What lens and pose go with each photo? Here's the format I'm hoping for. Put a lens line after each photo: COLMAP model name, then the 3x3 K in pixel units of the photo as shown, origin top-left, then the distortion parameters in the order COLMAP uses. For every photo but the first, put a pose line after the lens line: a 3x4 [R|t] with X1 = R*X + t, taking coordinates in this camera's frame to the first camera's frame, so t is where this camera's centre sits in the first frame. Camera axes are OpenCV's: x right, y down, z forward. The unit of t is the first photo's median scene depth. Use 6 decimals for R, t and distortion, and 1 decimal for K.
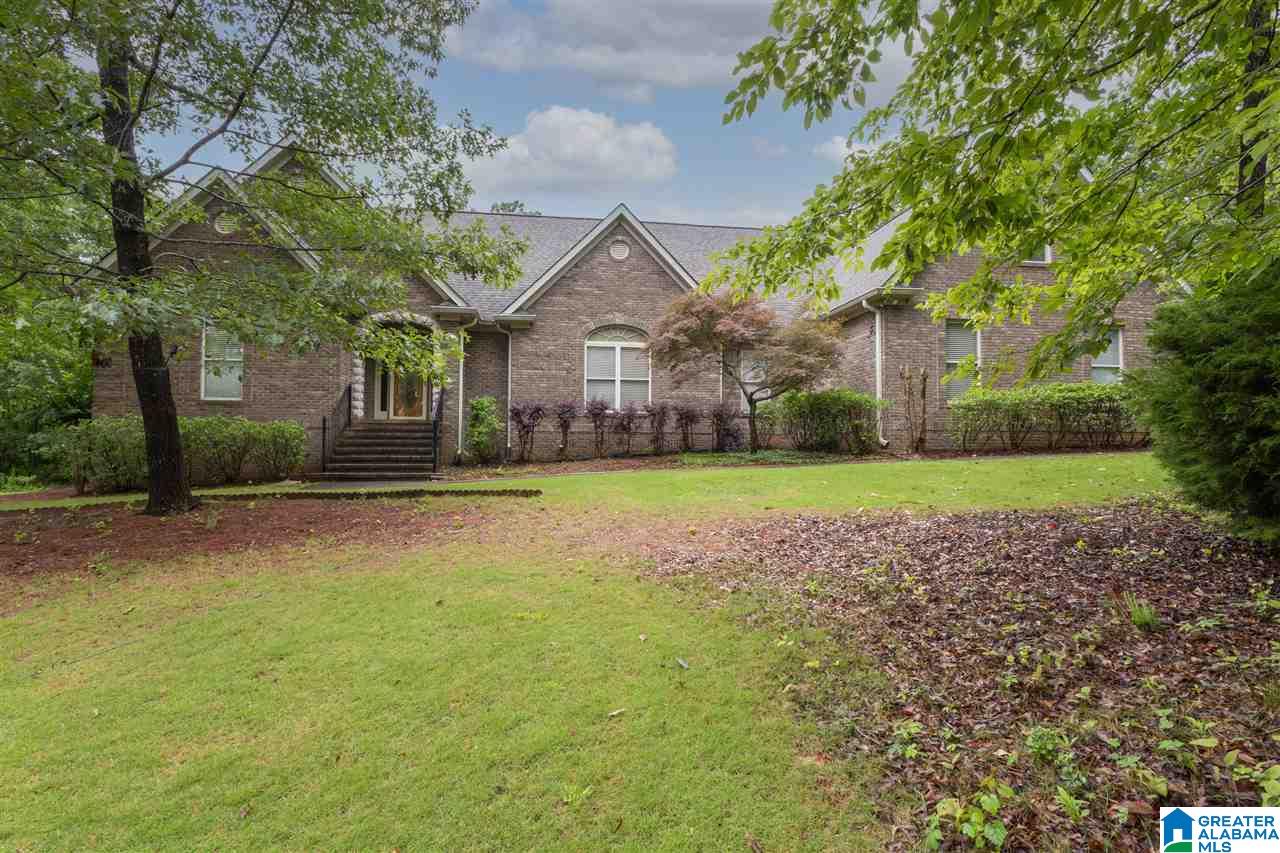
lens RADIAL K [[623.7, 0, 610.2], [0, 623.7, 433.6], [0, 0, 1]] dist [-0.002025, 0.000194]
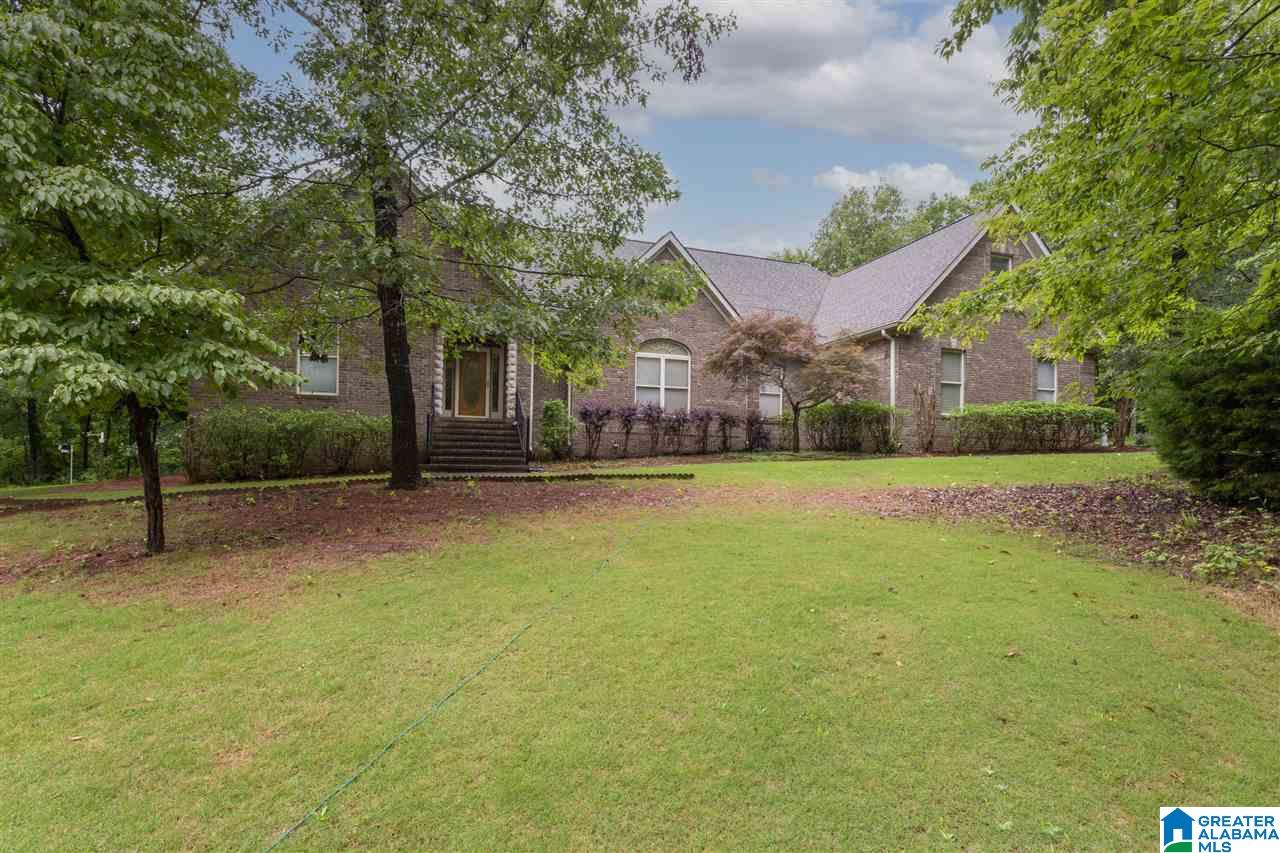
lens RADIAL K [[638.5, 0, 631.6], [0, 638.5, 449.2], [0, 0, 1]] dist [0.000496, -0.000453]
pose [[0.982076, 0.014043, 0.187959, -0.286837], [-0.015547, 0.999858, 0.006530, 0.020409], [-0.187841, -0.009335, 0.982155, -0.140019]]
